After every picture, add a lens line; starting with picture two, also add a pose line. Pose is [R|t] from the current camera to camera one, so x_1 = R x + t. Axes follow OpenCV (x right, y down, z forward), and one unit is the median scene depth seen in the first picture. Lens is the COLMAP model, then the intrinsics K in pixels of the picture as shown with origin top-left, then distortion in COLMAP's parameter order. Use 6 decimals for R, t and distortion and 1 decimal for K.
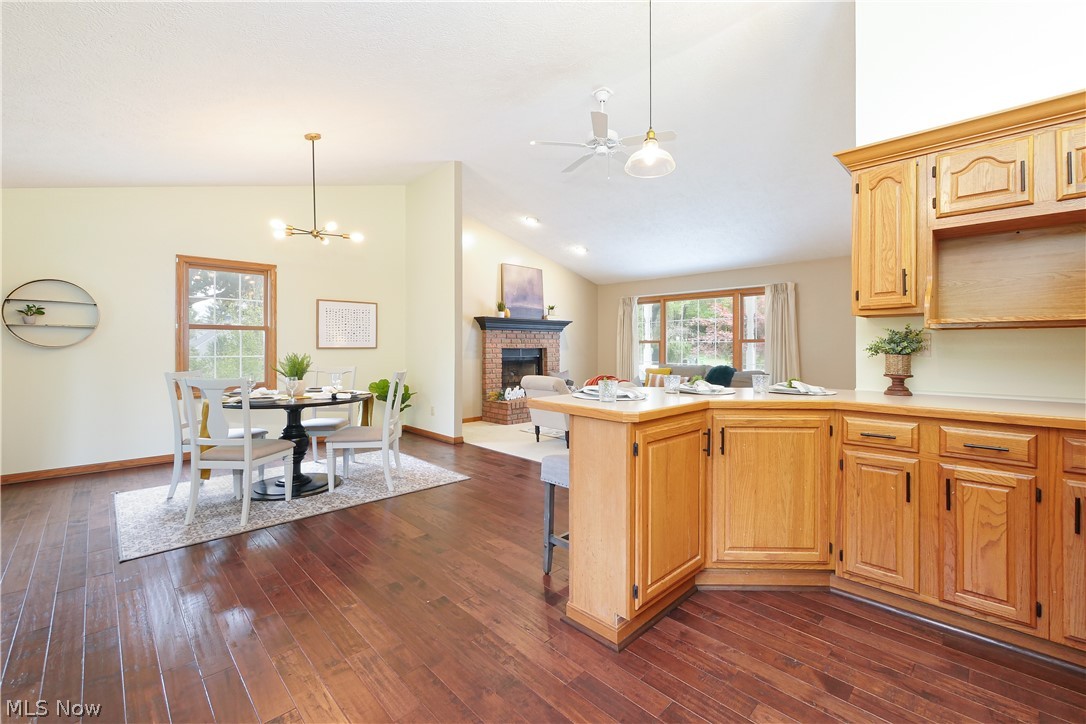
lens RADIAL K [[460.4, 0, 542.5], [0, 460.4, 346.9], [0, 0, 1]] dist [-0.001908, -0.000113]
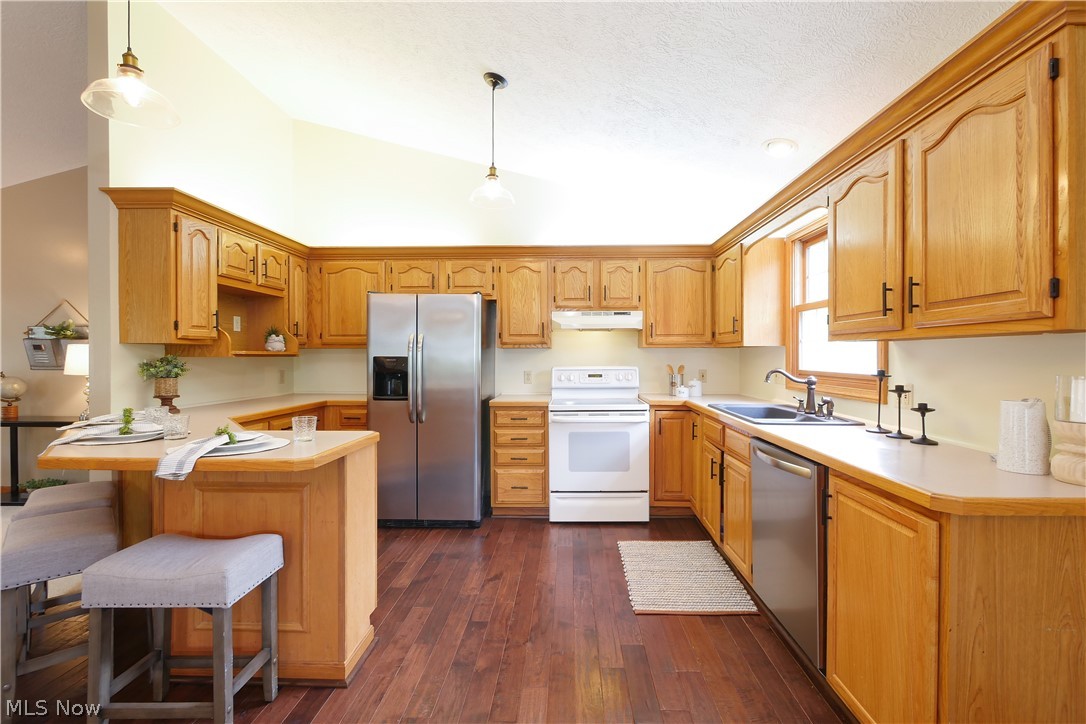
lens RADIAL K [[469.1, 0, 561.4], [0, 469.1, 360.5], [0, 0, 1]] dist [-0.003523, -0.000559]
pose [[-0.708115, -0.009657, 0.706031, -0.246360], [-0.002139, 0.999931, 0.011532, -0.014071], [-0.706093, 0.006656, -0.708087, 0.374180]]
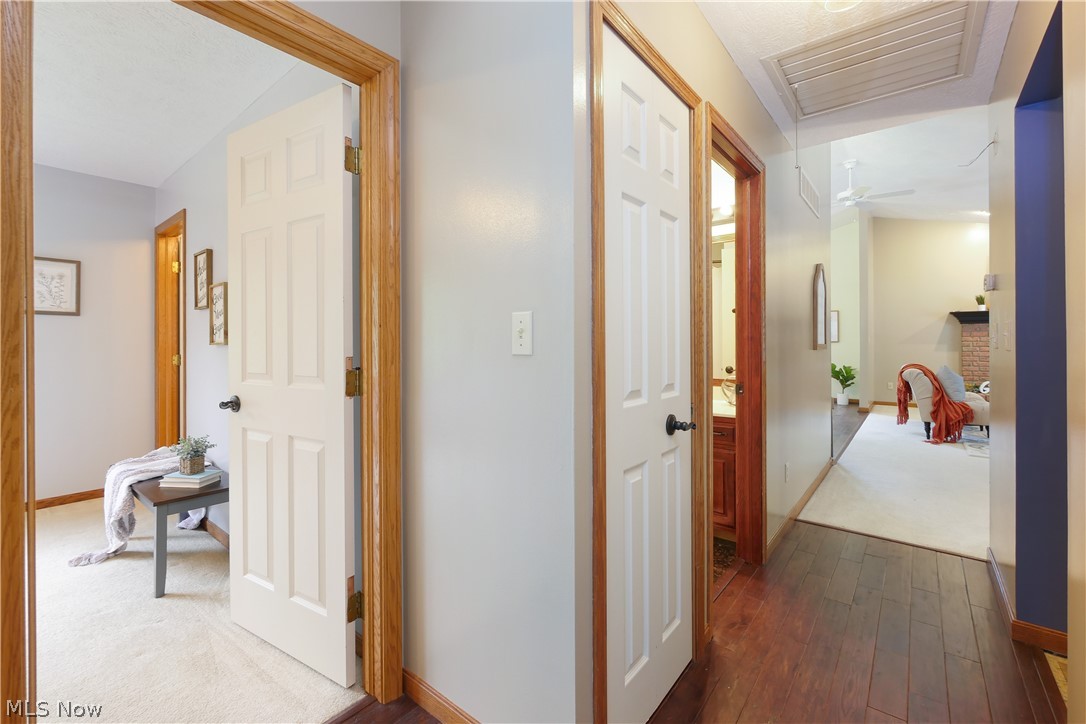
lens RADIAL K [[463.1, 0, 543.7], [0, 463.1, 341.8], [0, 0, 1]] dist [-0.000912, -0.000031]
pose [[0.119821, -0.004052, -0.992787, 0.825943], [0.003448, 0.999987, -0.003666, 0.004615], [0.992790, -0.002984, 0.119834, -0.073033]]
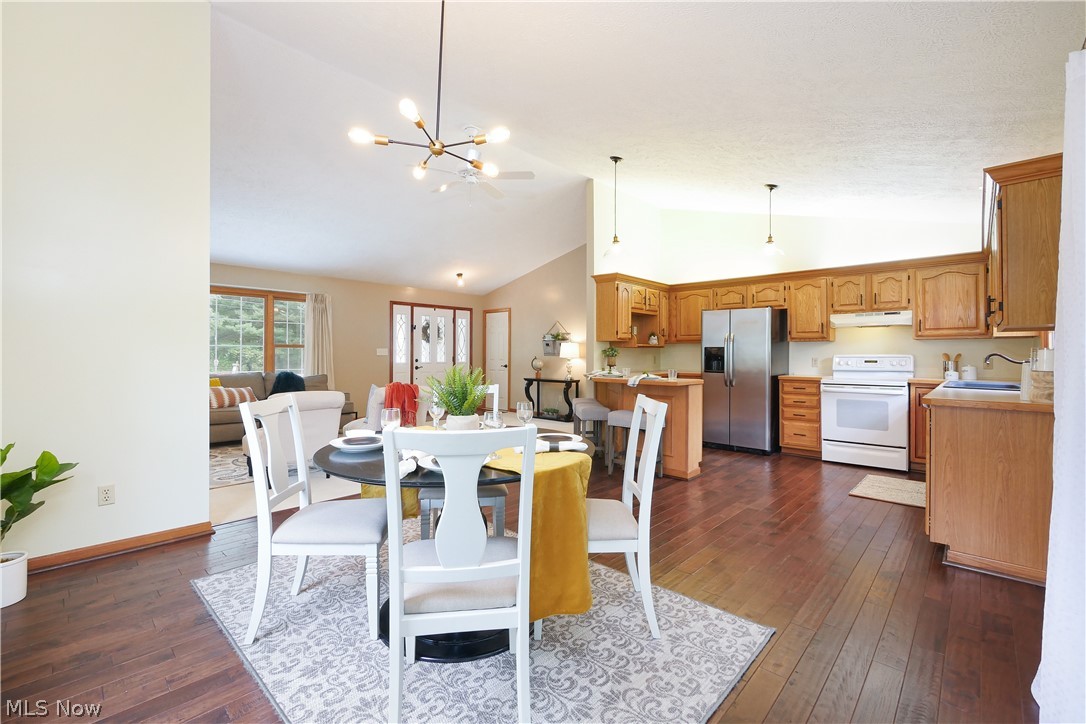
lens RADIAL K [[472.5, 0, 544.8], [0, 472.5, 350.3], [0, 0, 1]] dist [-0.003837, -0.000161]
pose [[-0.054873, 0.004601, 0.998483, -0.590997], [-0.004043, 0.999980, -0.004830, -0.001543], [-0.998485, -0.004302, -0.054854, 0.498937]]
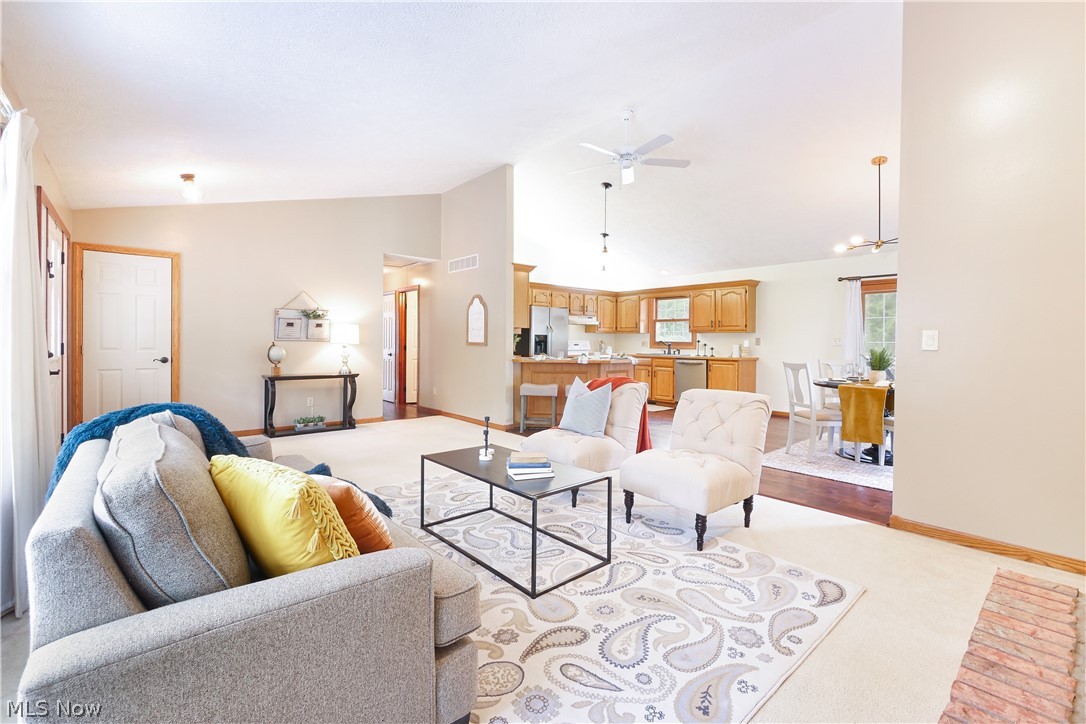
lens RADIAL K [[472.5, 0, 544.8], [0, 472.5, 350.3], [0, 0, 1]] dist [-0.003837, -0.000161]
pose [[-0.998822, -0.011767, 0.047074, 0.152064], [-0.010887, 0.999762, 0.018900, 0.002284], [-0.047285, 0.018365, -0.998713, 1.227145]]
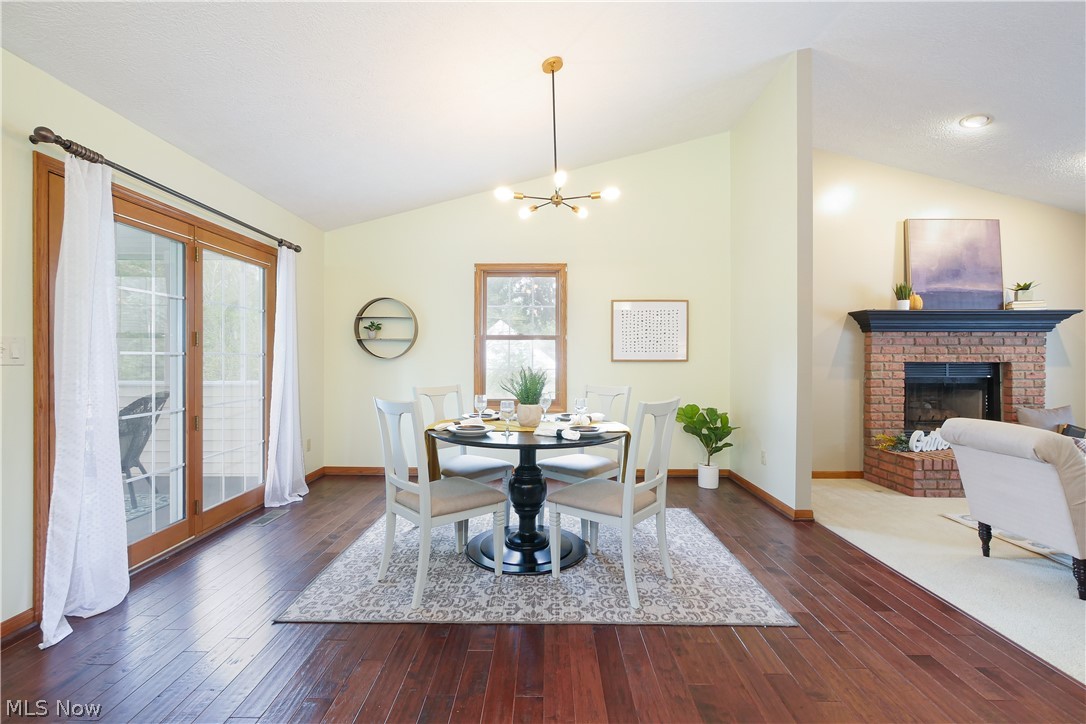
lens RADIAL K [[465.0, 0, 542.4], [0, 465.0, 359.7], [0, 0, 1]] dist [-0.004837, -0.000104]
pose [[0.711819, 0.003378, -0.702355, -0.001019], [-0.002947, 0.999994, 0.001823, 0.000167], [0.702356, 0.000772, 0.711825, 0.260553]]
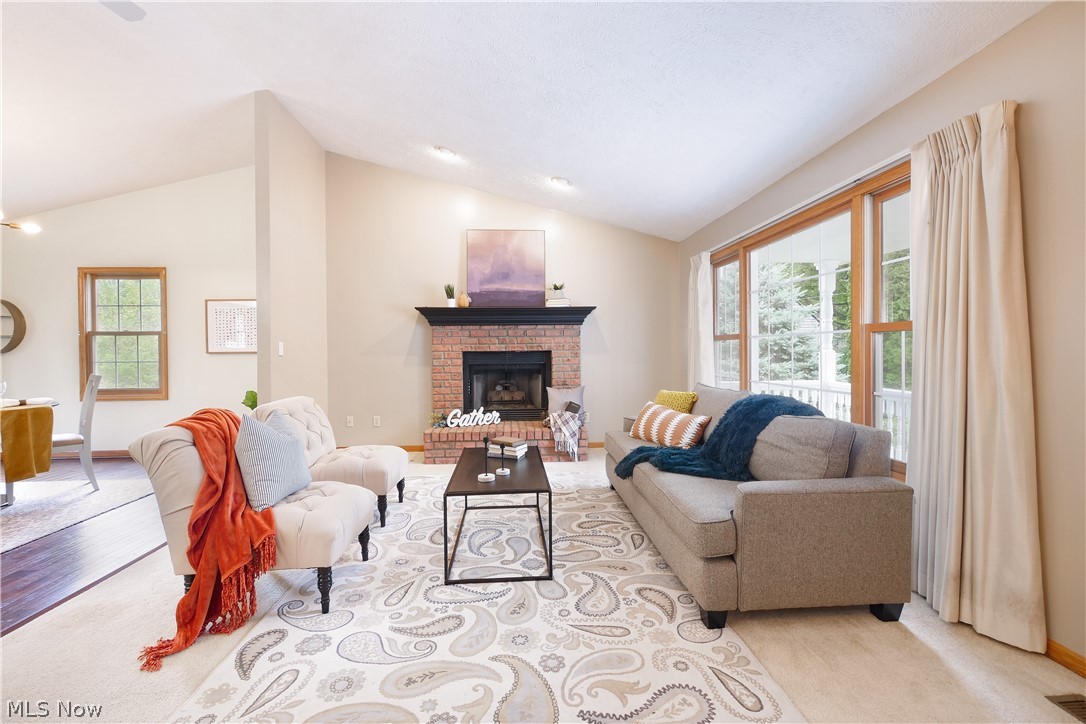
lens RADIAL K [[456.8, 0, 546.2], [0, 456.8, 355.1], [0, 0, 1]] dist [-0.011725, 0.000159]
pose [[0.766953, -0.001916, -0.641701, 0.478740], [0.008461, 0.999939, 0.007127, 0.005006], [0.641648, -0.010895, 0.766922, 0.581254]]
